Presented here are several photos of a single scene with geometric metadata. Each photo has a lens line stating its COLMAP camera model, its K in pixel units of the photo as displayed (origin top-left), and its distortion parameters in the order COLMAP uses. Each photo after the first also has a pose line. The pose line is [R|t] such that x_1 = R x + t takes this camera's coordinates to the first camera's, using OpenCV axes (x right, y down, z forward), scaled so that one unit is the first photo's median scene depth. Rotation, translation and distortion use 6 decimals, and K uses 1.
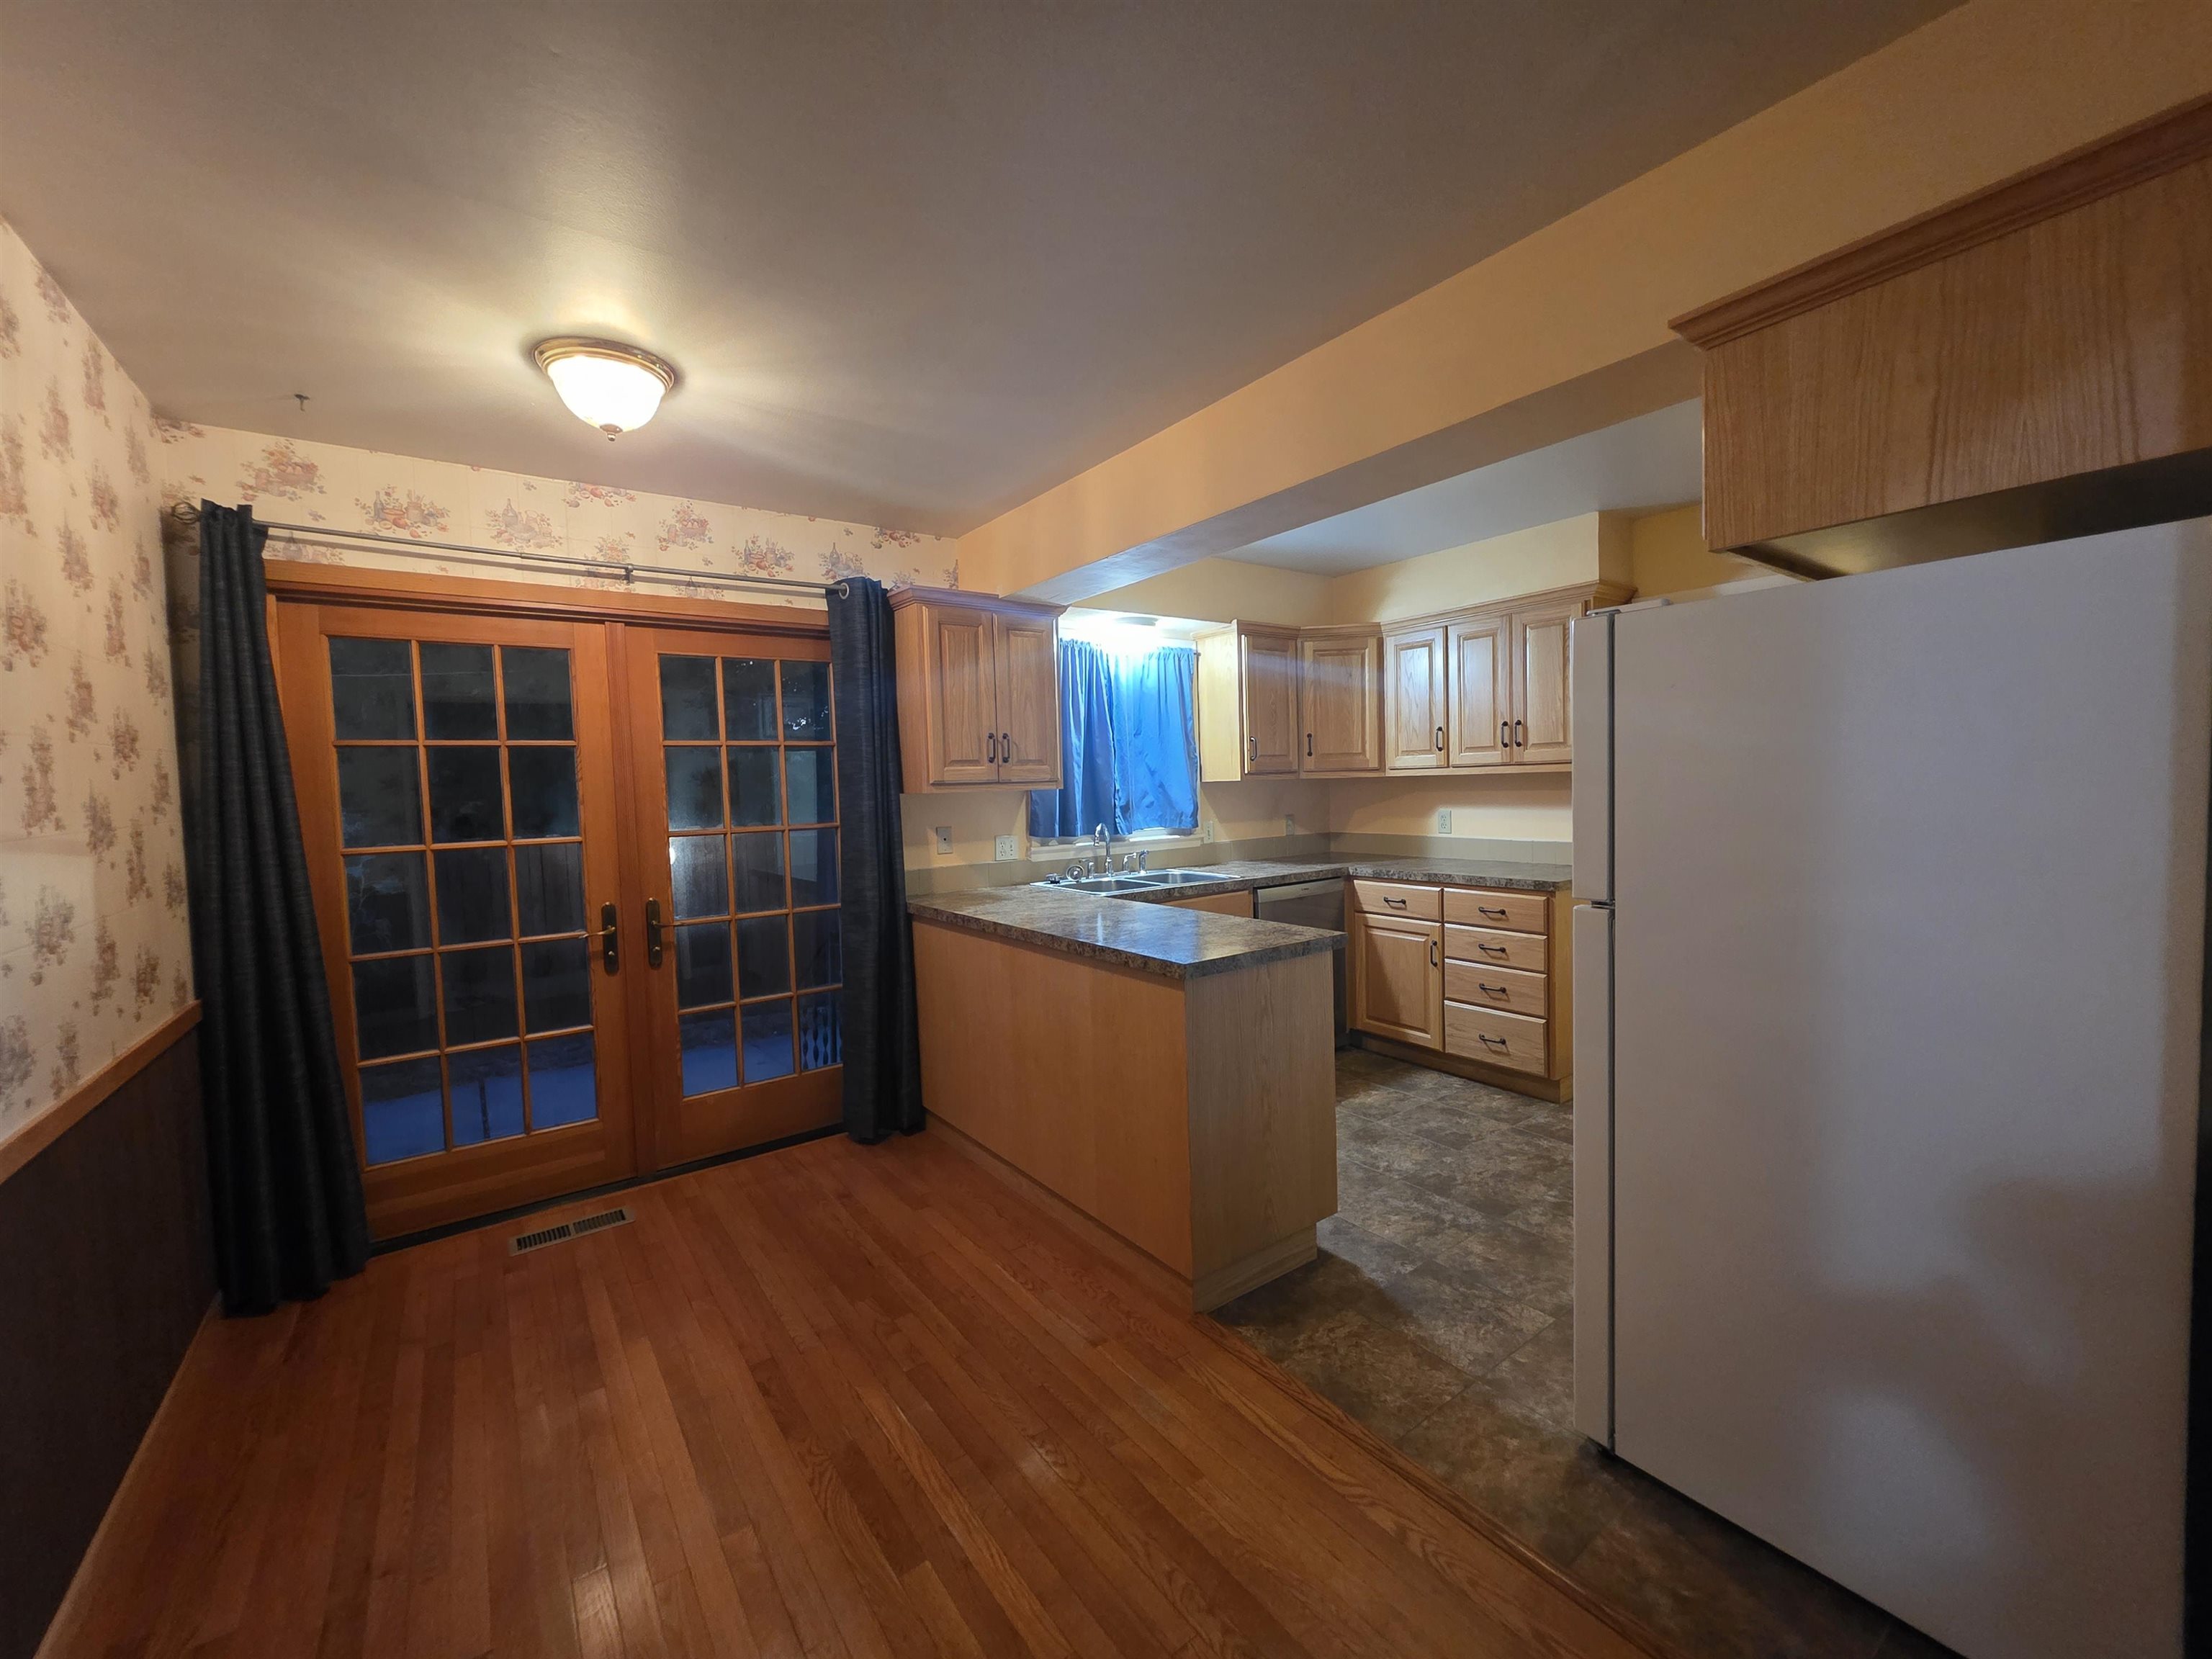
lens RADIAL K [[886.6, 0, 1103.7], [0, 886.6, 829.3], [0, 0, 1]] dist [0.000469, -0.000068]
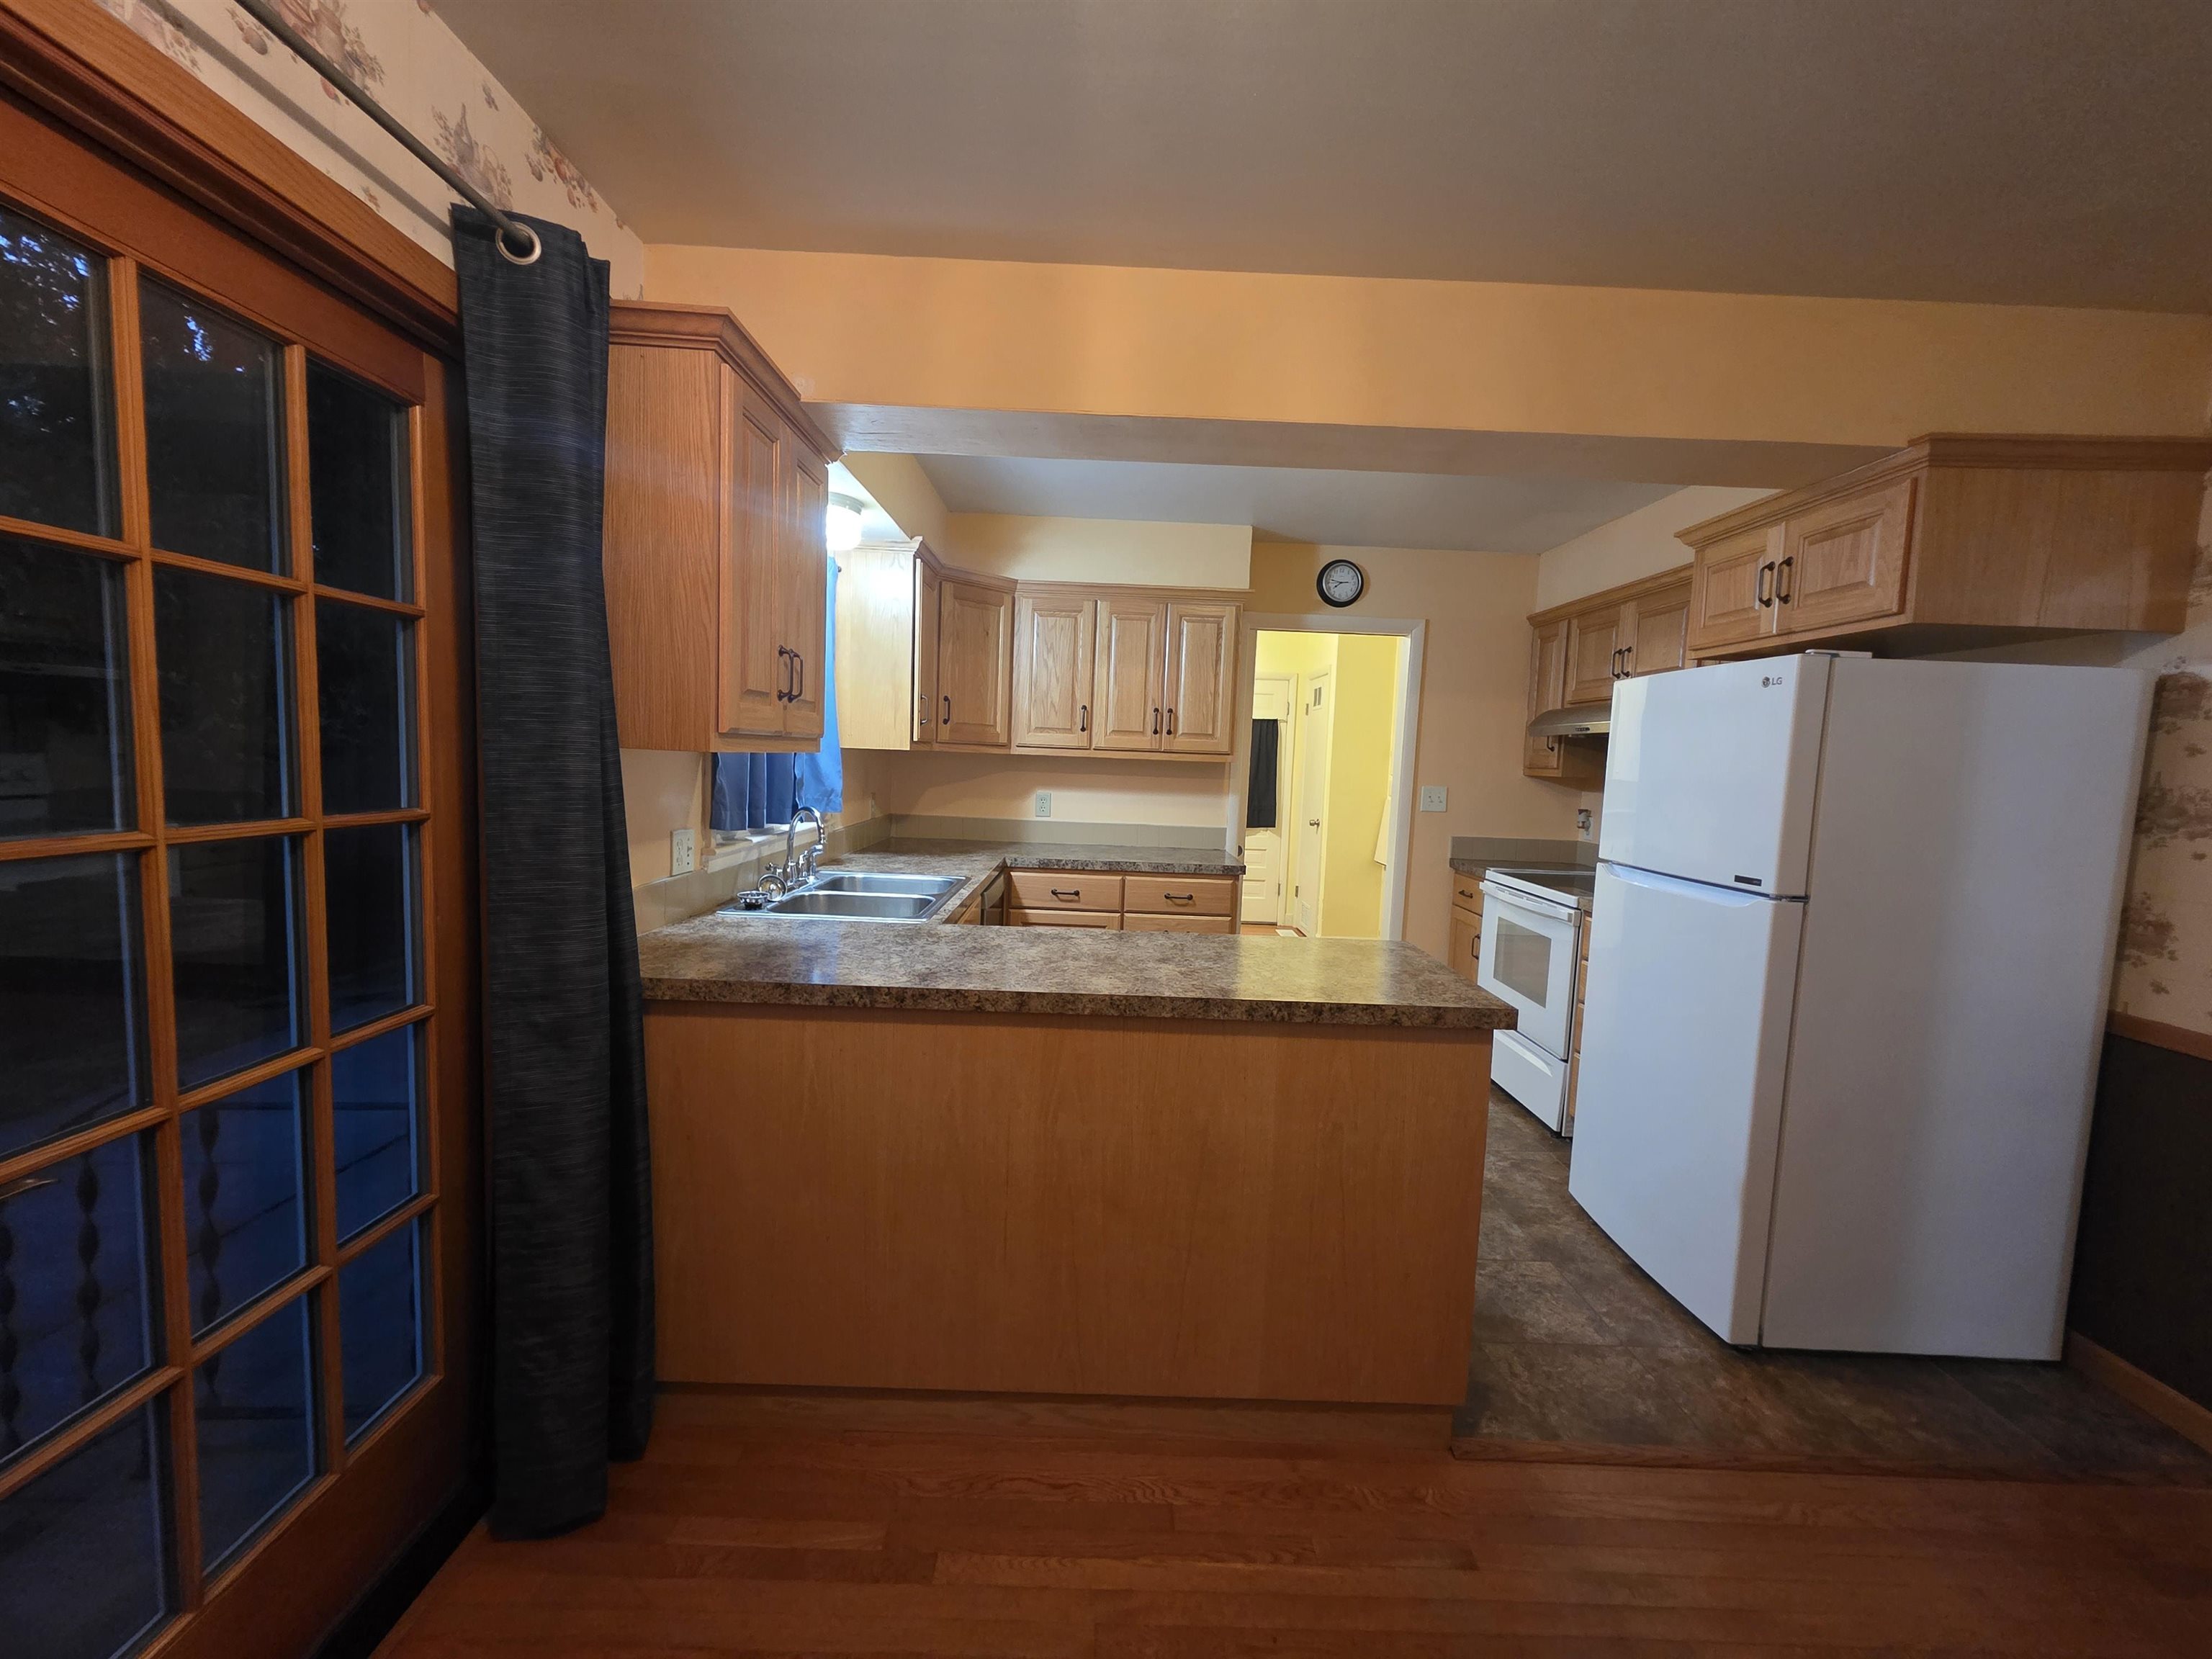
lens RADIAL K [[886.6, 0, 1105.5], [0, 886.6, 830.2], [0, 0, 1]] dist [0.000469, -0.000068]
pose [[0.580333, -0.017034, 0.814201, -0.406521], [-0.014333, 0.999413, 0.031124, -0.013349], [-0.814253, -0.029732, 0.579748, 0.459269]]
